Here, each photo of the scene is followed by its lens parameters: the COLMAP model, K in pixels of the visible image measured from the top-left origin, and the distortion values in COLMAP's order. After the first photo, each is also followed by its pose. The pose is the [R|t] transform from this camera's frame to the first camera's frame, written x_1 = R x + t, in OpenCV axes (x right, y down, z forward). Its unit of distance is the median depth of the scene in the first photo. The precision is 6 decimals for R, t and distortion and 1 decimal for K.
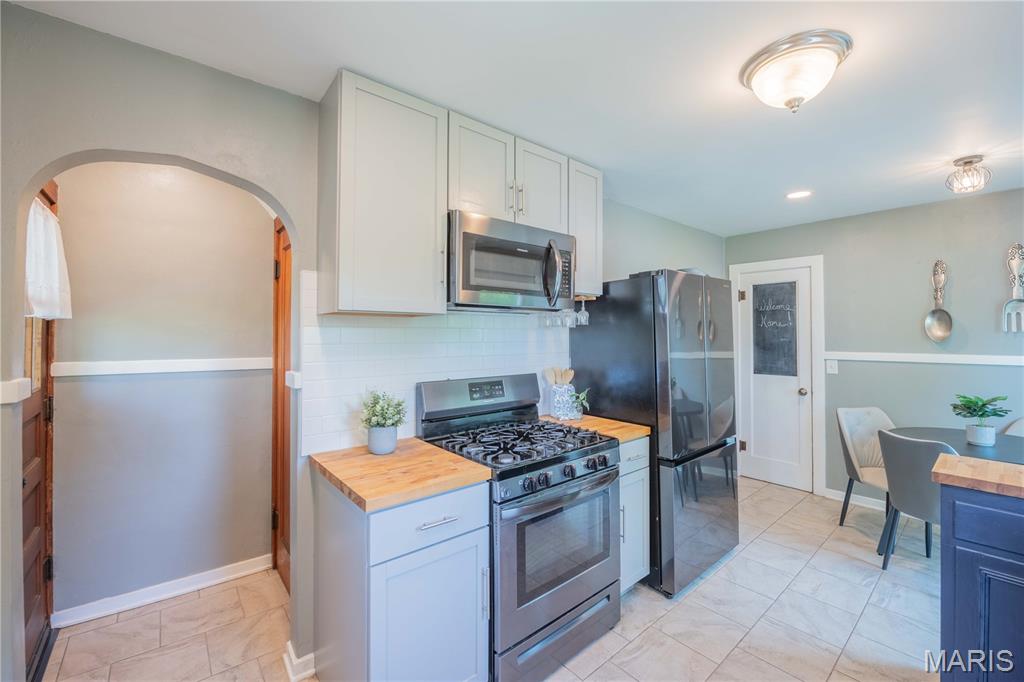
lens RADIAL K [[414.9, 0, 522.4], [0, 414.9, 328.8], [0, 0, 1]] dist [0.000602, -0.006899]
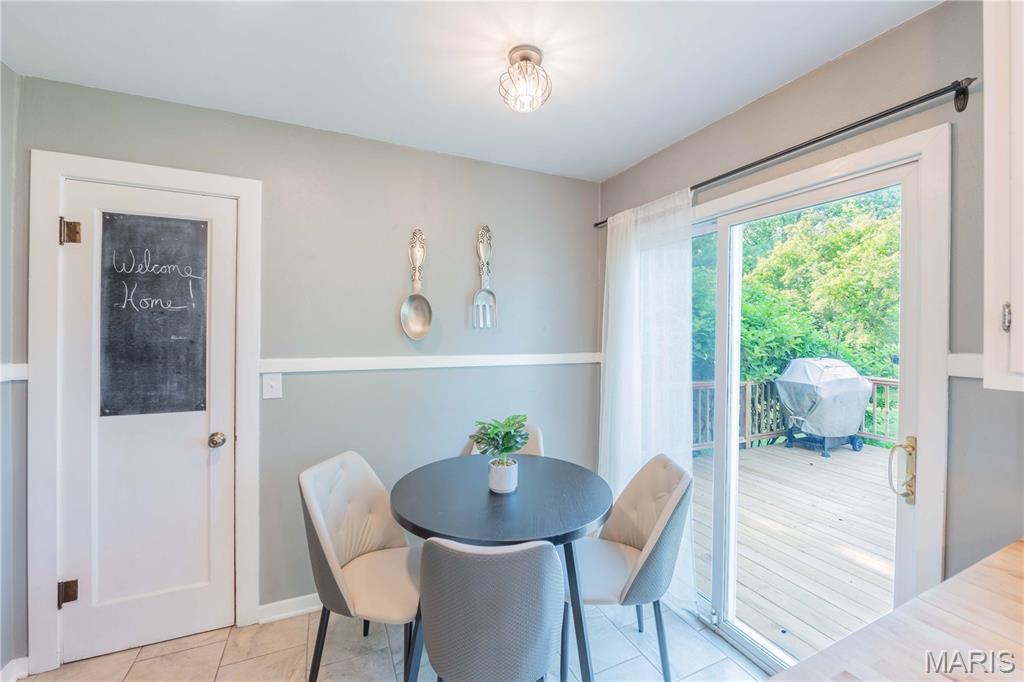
lens RADIAL K [[414.9, 0, 522.4], [0, 414.9, 328.8], [0, 0, 1]] dist [0.000602, -0.006899]
pose [[0.272073, 0.004841, 0.962264, 0.325353], [-0.025297, 0.999678, 0.002123, 0.005455], [-0.961944, -0.024920, 0.272108, 0.569095]]
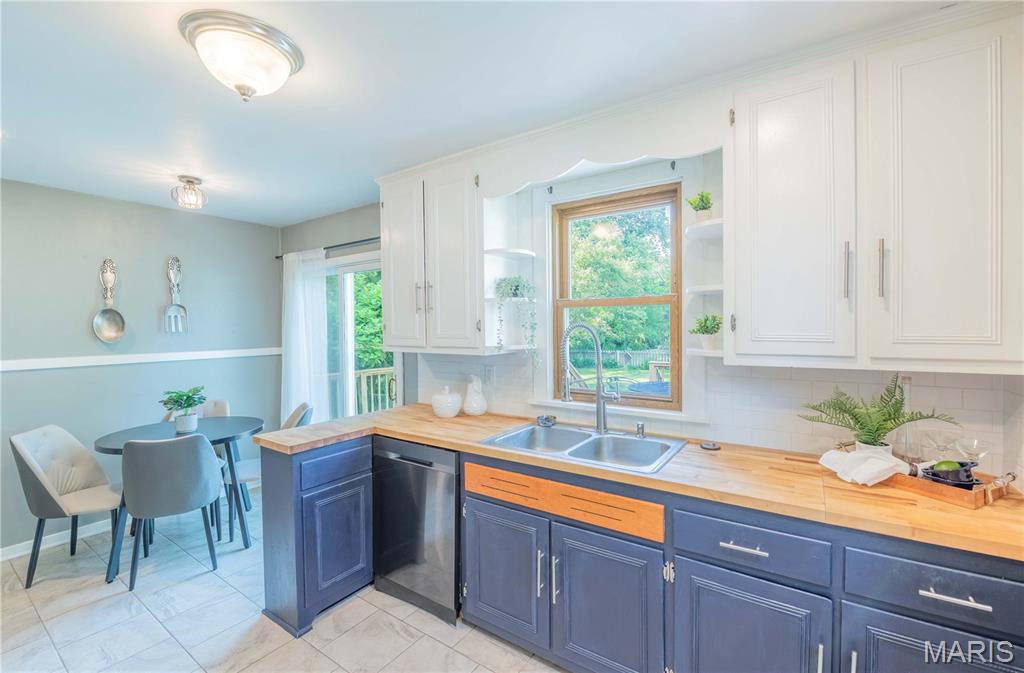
lens RADIAL K [[427.4, 0, 529.8], [0, 427.4, 334.0], [0, 0, 1]] dist [-0.001666, -0.004408]
pose [[-0.267608, -0.013401, 0.963435, -0.200552], [-0.006001, 0.999907, 0.012241, -0.006740], [-0.963509, -0.002505, -0.267664, 0.289233]]
